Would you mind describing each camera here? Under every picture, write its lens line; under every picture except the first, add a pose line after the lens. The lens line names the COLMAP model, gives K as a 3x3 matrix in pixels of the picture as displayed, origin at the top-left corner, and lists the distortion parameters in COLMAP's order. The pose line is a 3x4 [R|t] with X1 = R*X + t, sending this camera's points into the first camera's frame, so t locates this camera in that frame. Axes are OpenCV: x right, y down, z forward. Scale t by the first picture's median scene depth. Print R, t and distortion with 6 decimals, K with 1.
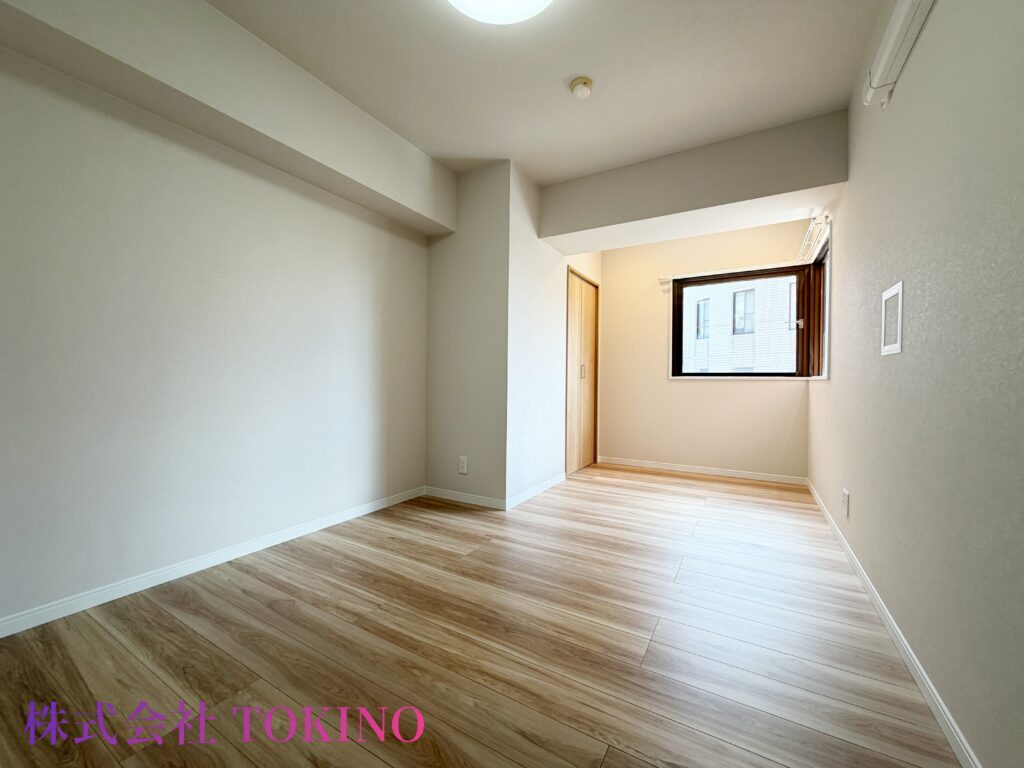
lens RADIAL K [[407.9, 0, 519.5], [0, 407.9, 378.9], [0, 0, 1]] dist [0.002025, 0.000781]
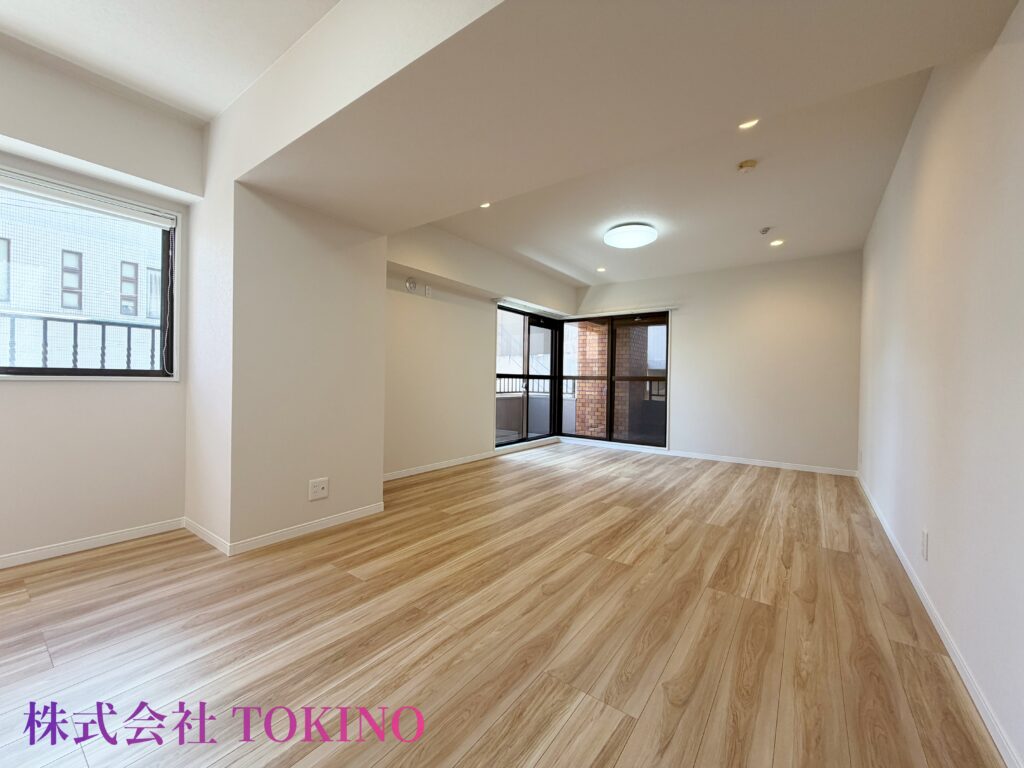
lens RADIAL K [[407.9, 0, 518.0], [0, 407.9, 375.1], [0, 0, 1]] dist [0.002025, 0.000781]
pose [[0.093321, 0.010187, 0.995584, -2.949384], [-0.009150, 0.999914, -0.009374, -0.041246], [-0.995594, -0.008235, 0.093406, 1.699468]]
